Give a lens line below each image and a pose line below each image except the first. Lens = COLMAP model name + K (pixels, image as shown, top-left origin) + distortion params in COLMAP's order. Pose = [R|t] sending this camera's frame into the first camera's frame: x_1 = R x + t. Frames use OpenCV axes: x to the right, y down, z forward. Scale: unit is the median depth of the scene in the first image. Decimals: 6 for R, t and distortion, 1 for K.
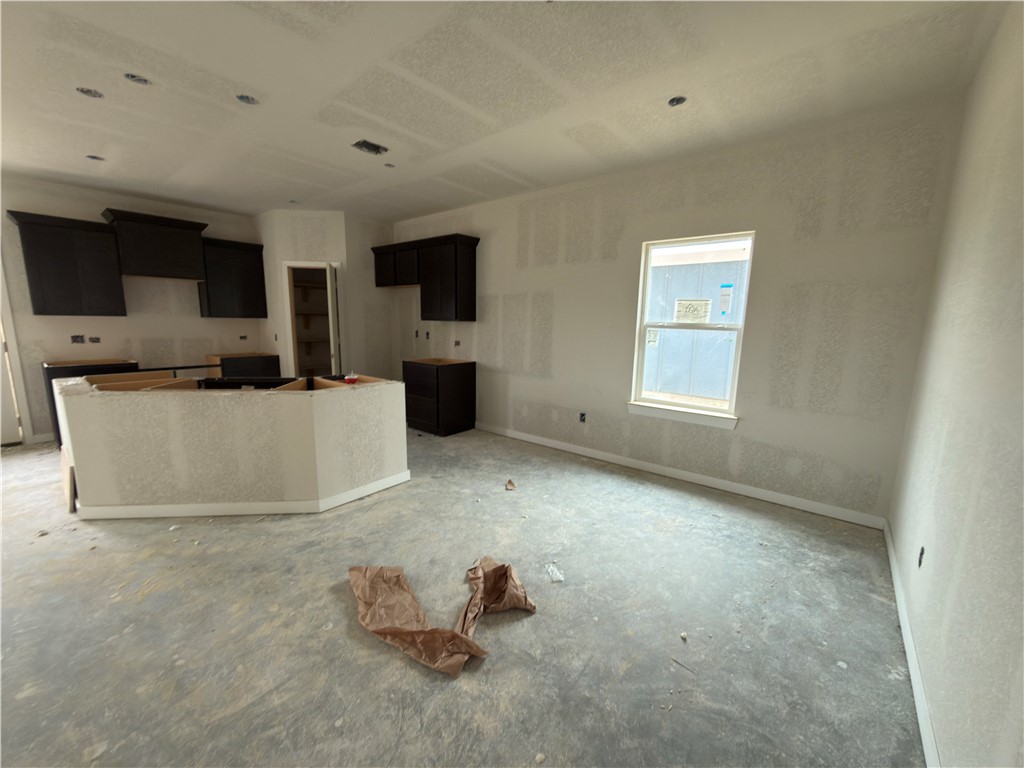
lens RADIAL K [[406.7, 0, 513.9], [0, 406.7, 386.2], [0, 0, 1]] dist [-0.000079, 0.000542]
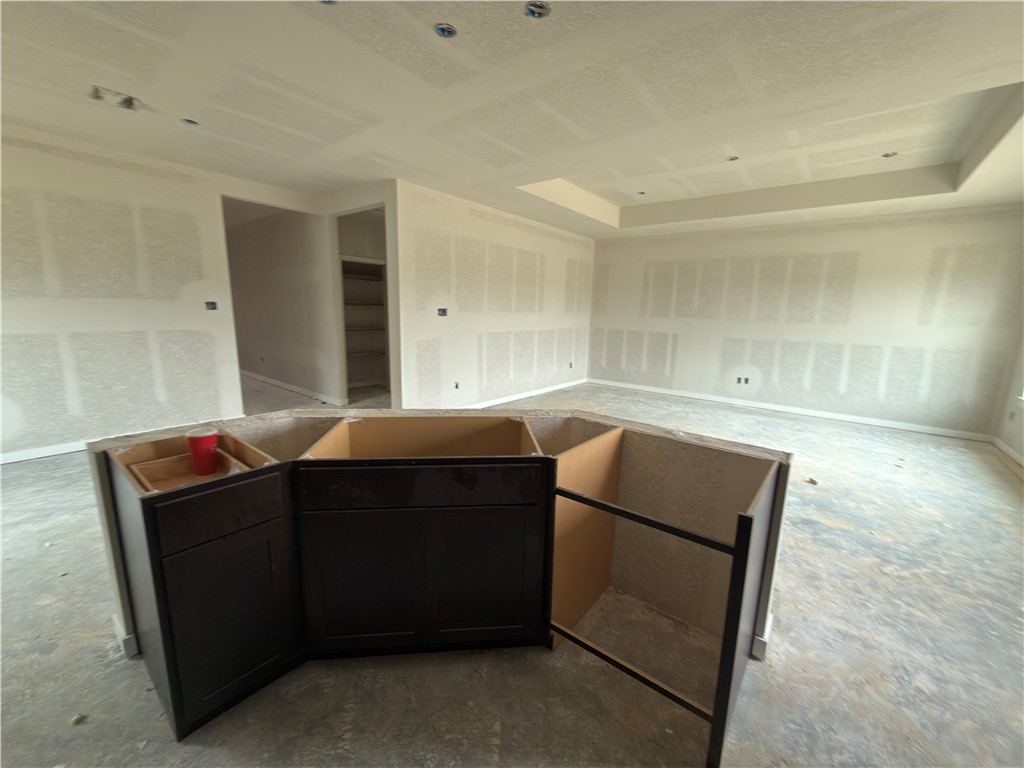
lens RADIAL K [[406.7, 0, 512.9], [0, 406.7, 387.3], [0, 0, 1]] dist [-0.000079, 0.000542]
pose [[-0.999042, -0.042370, -0.010958, -0.677169], [-0.043545, 0.937426, 0.345450, -0.226319], [-0.004365, 0.345596, -0.938373, 1.278998]]
